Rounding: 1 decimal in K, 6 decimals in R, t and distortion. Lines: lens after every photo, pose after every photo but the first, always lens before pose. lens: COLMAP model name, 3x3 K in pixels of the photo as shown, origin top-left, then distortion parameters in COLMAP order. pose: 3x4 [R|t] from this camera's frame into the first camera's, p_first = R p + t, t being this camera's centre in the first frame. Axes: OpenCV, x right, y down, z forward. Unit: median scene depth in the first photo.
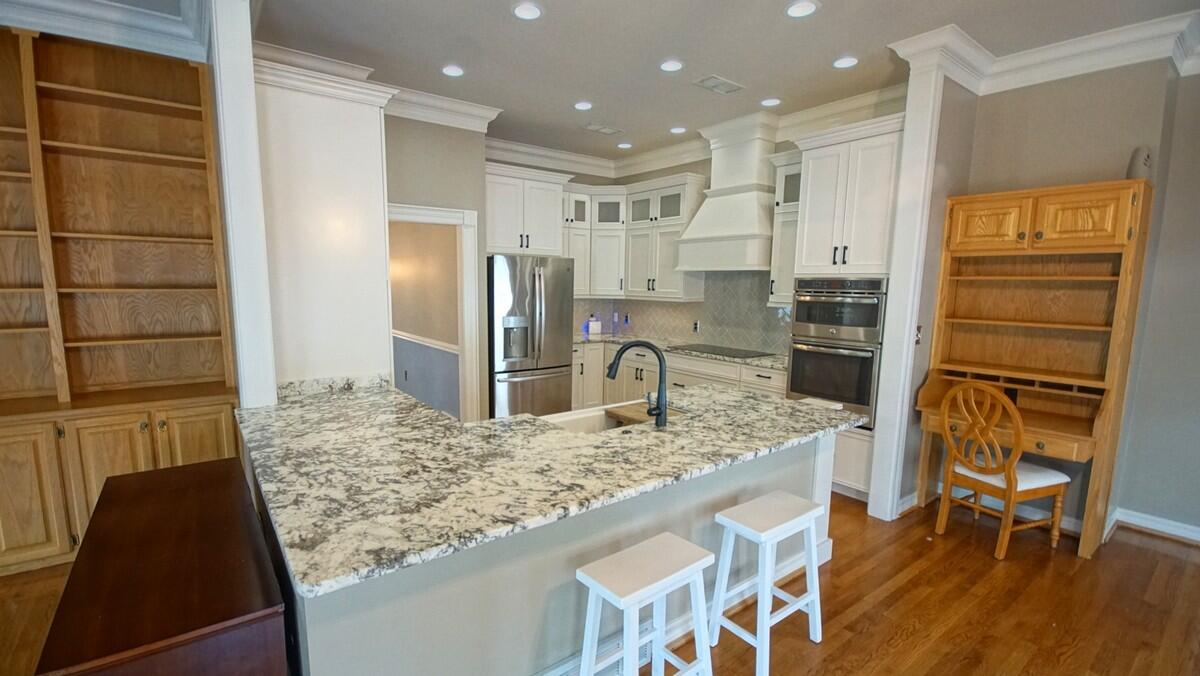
lens RADIAL K [[526.5, 0, 588.0], [0, 526.5, 350.4], [0, 0, 1]] dist [-0.000076, -0.005257]
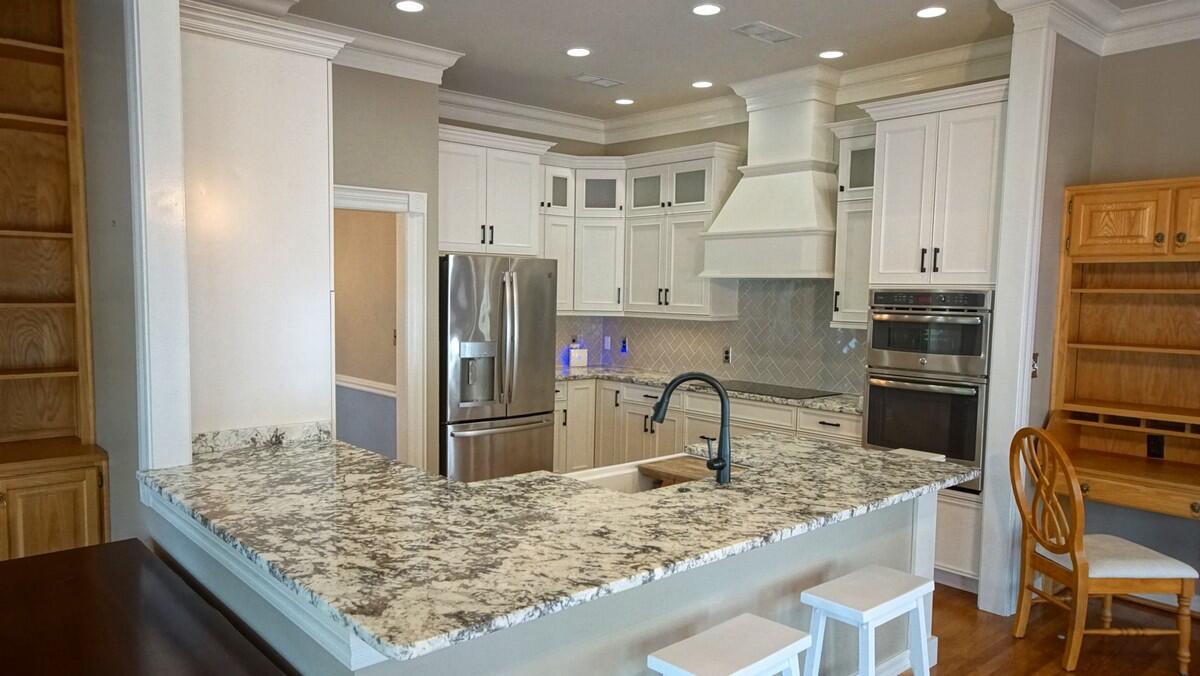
lens RADIAL K [[821.5, 0, 591.3], [0, 821.5, 347.6], [0, 0, 1]] dist [0.007783, 0.010232]
pose [[0.996964, -0.002344, 0.077831, -0.103807], [0.006815, 0.998338, -0.057225, 0.009147], [-0.077567, 0.057582, 0.995323, -0.137288]]
